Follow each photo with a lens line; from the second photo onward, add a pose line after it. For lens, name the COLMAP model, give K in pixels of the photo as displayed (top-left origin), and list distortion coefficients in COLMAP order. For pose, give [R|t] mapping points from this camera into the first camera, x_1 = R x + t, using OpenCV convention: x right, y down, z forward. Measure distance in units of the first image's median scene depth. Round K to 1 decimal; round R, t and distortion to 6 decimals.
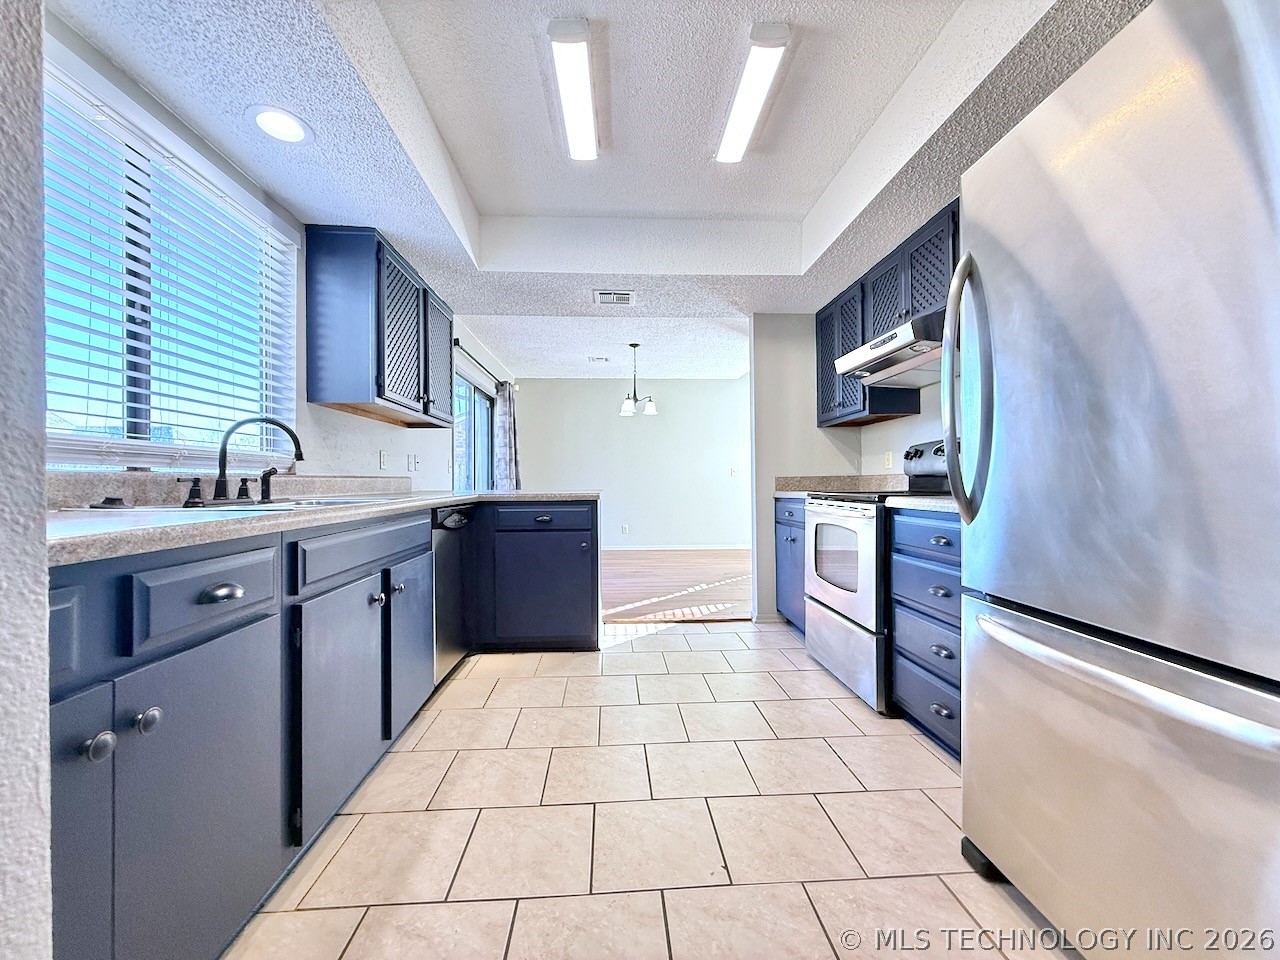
lens RADIAL K [[508.6, 0, 639.5], [0, 508.6, 482.2], [0, 0, 1]] dist [-0.000435, -0.000045]
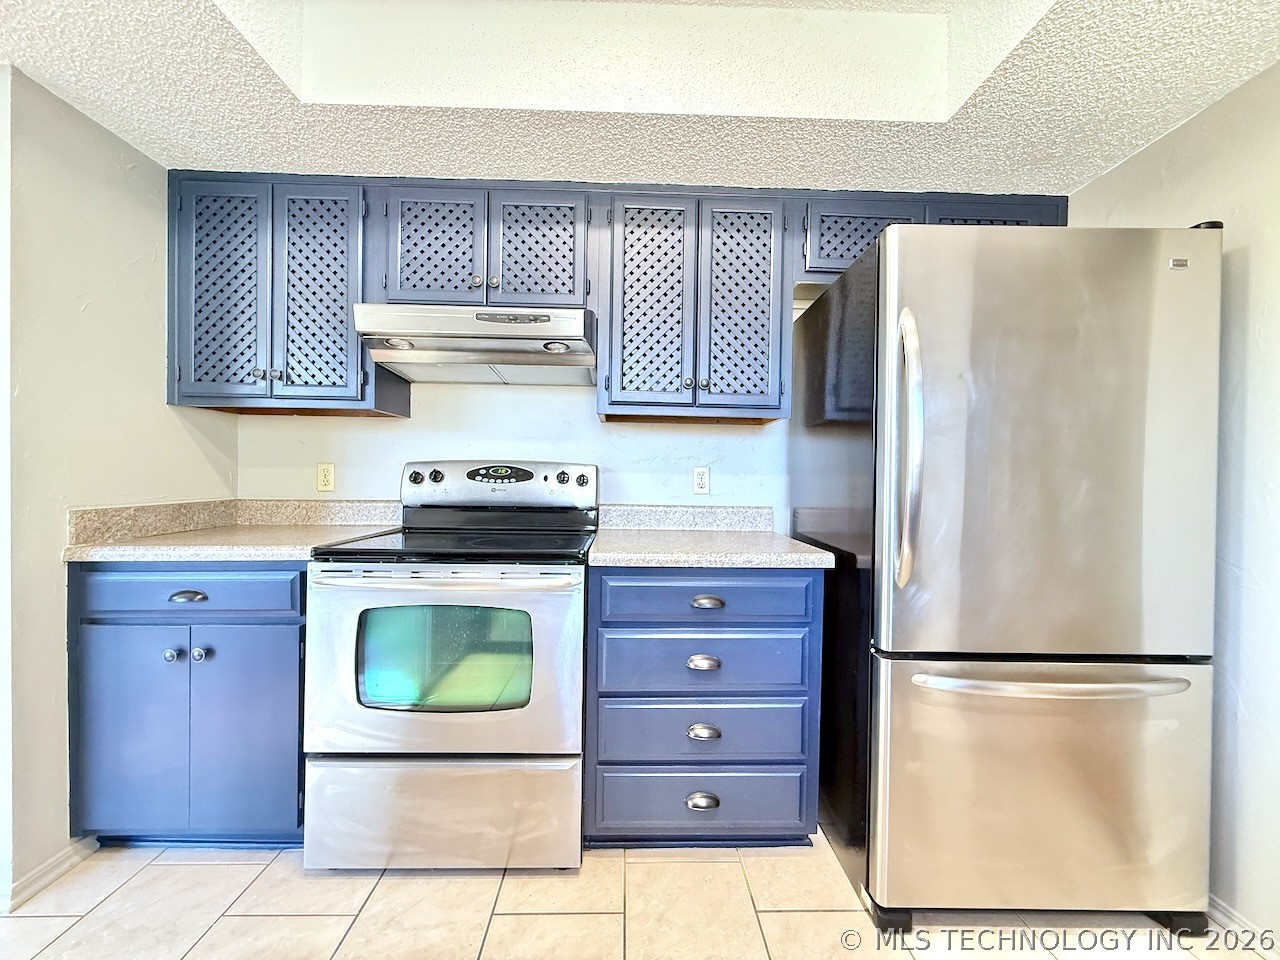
lens RADIAL K [[508.6, 0, 636.5], [0, 508.6, 482.5], [0, 0, 1]] dist [-0.000435, -0.000045]
pose [[0.032695, -0.004086, 0.999457, -0.154483], [-0.016585, 0.999852, 0.004630, -0.051805], [-0.999328, -0.016727, 0.032623, 0.657960]]
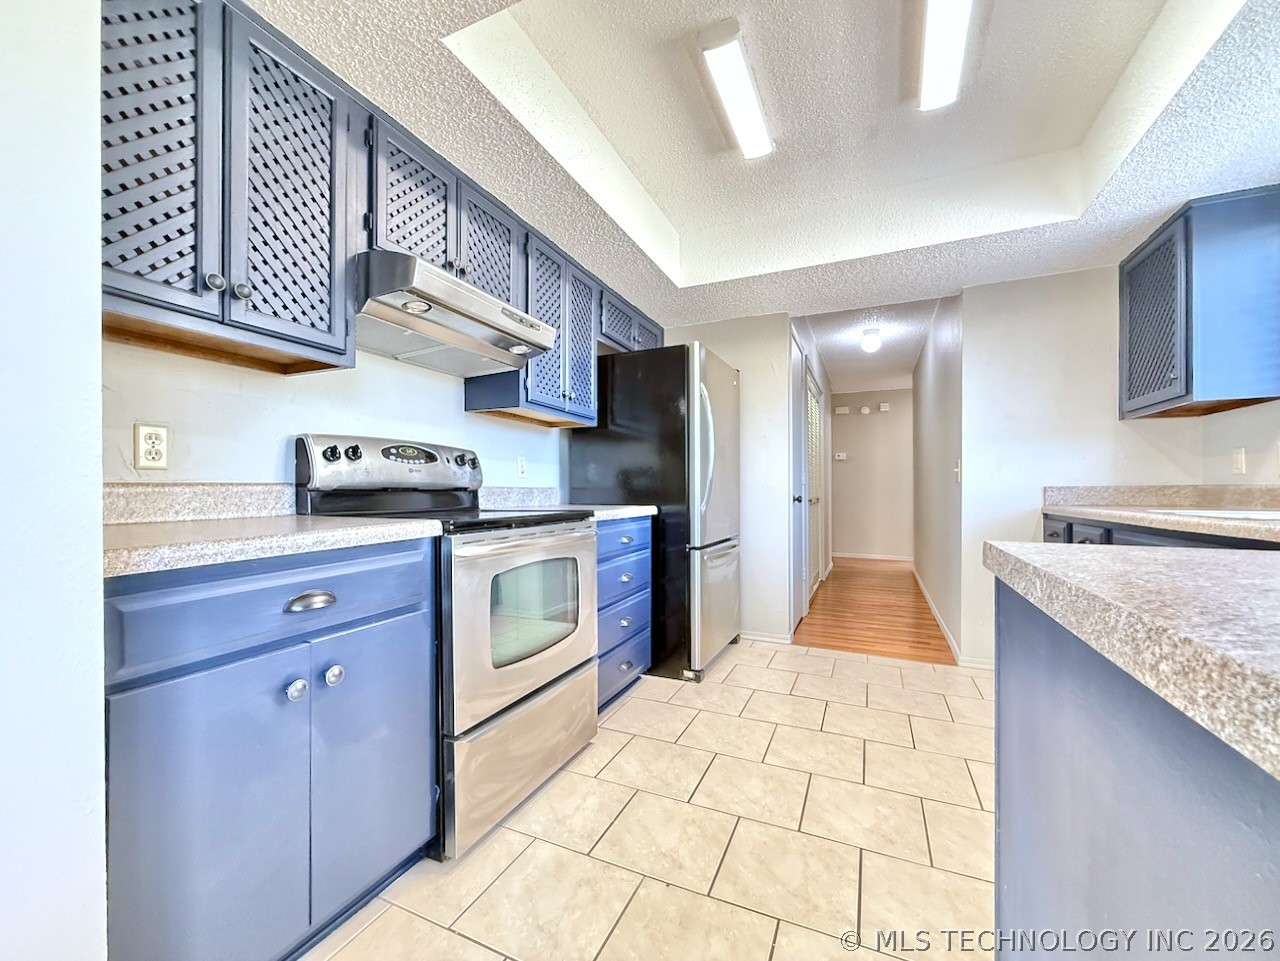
lens RADIAL K [[519.9, 0, 637.9], [0, 519.9, 493.7], [0, 0, 1]] dist [-0.000002, -0.000237]
pose [[-0.886590, 0.006157, 0.462514, -0.044219], [0.008123, 0.999964, 0.002259, -0.004942], [-0.462484, 0.005760, -0.886609, 1.327706]]
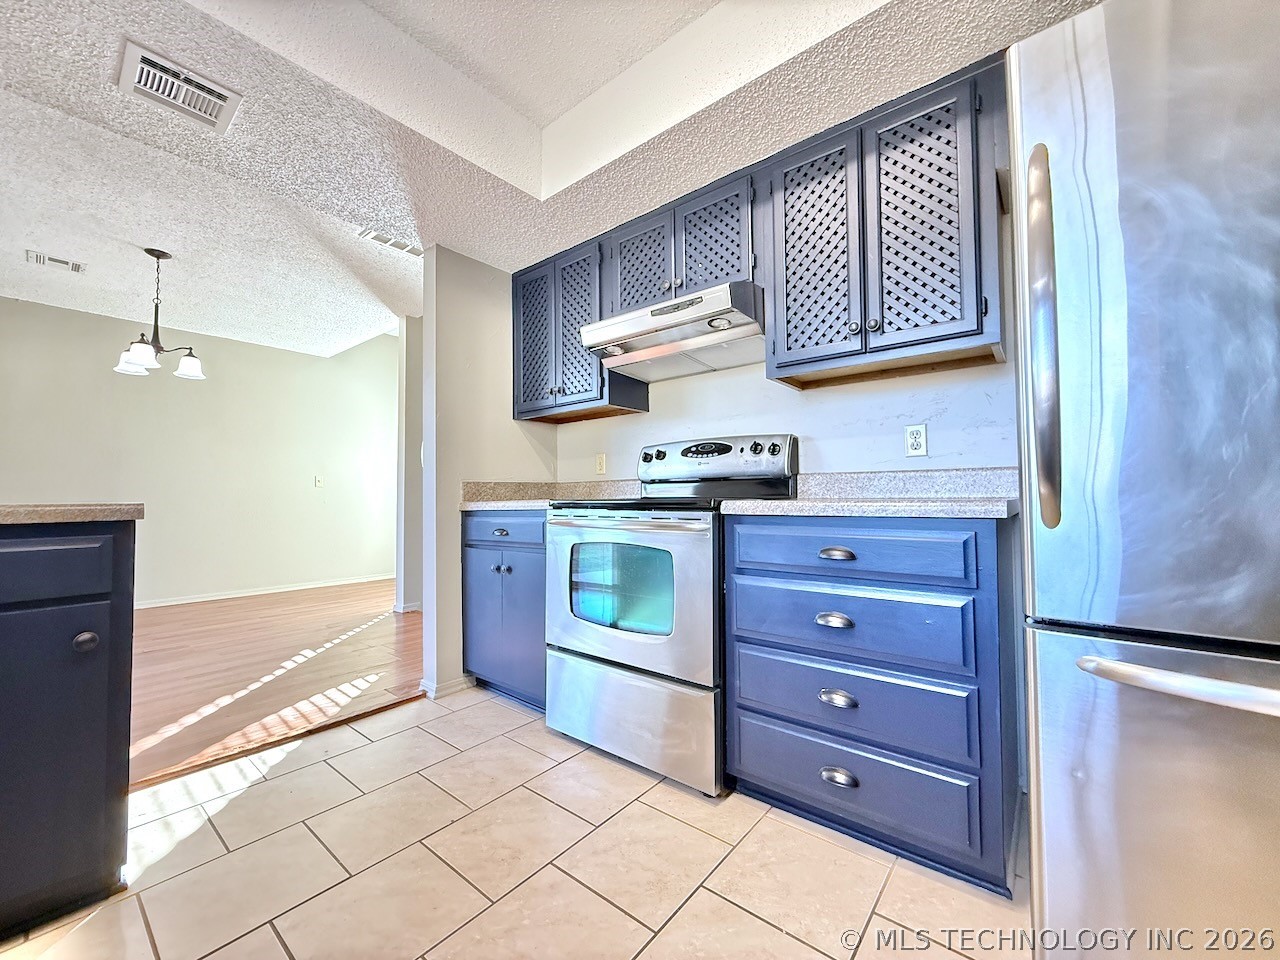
lens RADIAL K [[508.6, 0, 636.8], [0, 508.6, 482.7], [0, 0, 1]] dist [-0.000435, -0.000045]
pose [[0.678625, 0.021877, 0.734159, -0.111305], [0.002608, 0.999478, -0.032195, 0.018135], [-0.734480, 0.023763, 0.678214, 0.417404]]
